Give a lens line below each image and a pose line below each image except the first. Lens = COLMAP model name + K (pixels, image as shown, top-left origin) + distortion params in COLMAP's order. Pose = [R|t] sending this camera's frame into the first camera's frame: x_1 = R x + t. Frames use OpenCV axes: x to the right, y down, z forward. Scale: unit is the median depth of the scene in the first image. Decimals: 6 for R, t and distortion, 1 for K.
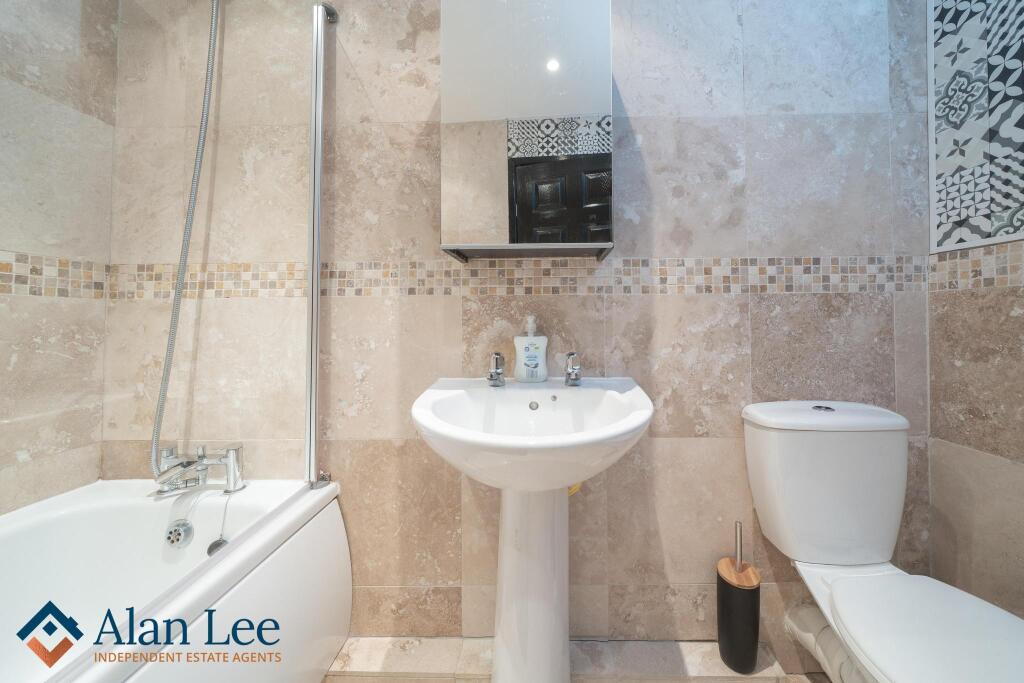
lens RADIAL K [[362.7, 0, 511.9], [0, 362.7, 316.9], [0, 0, 1]] dist [-0.004570, 0.000119]
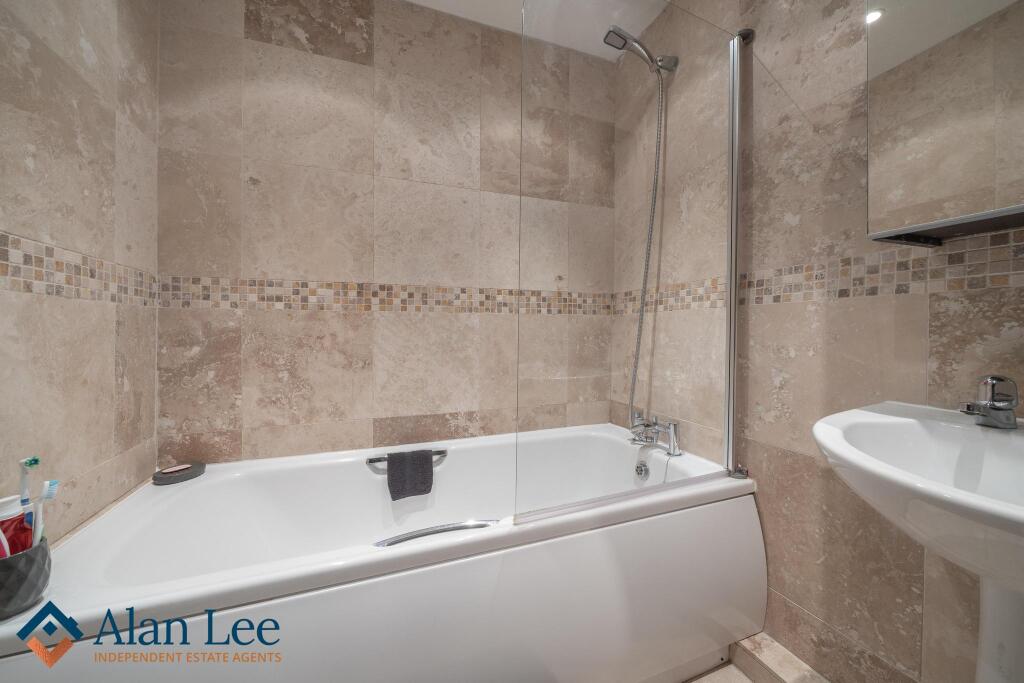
lens RADIAL K [[357.6, 0, 512.0], [0, 357.6, 341.5], [0, 0, 1]] dist [0.000432, 0.000097]
pose [[0.380141, 0.034116, -0.924299, 0.214444], [0.009806, 0.999115, 0.040910, 0.000702], [0.924876, -0.024615, 0.379470, -0.047052]]
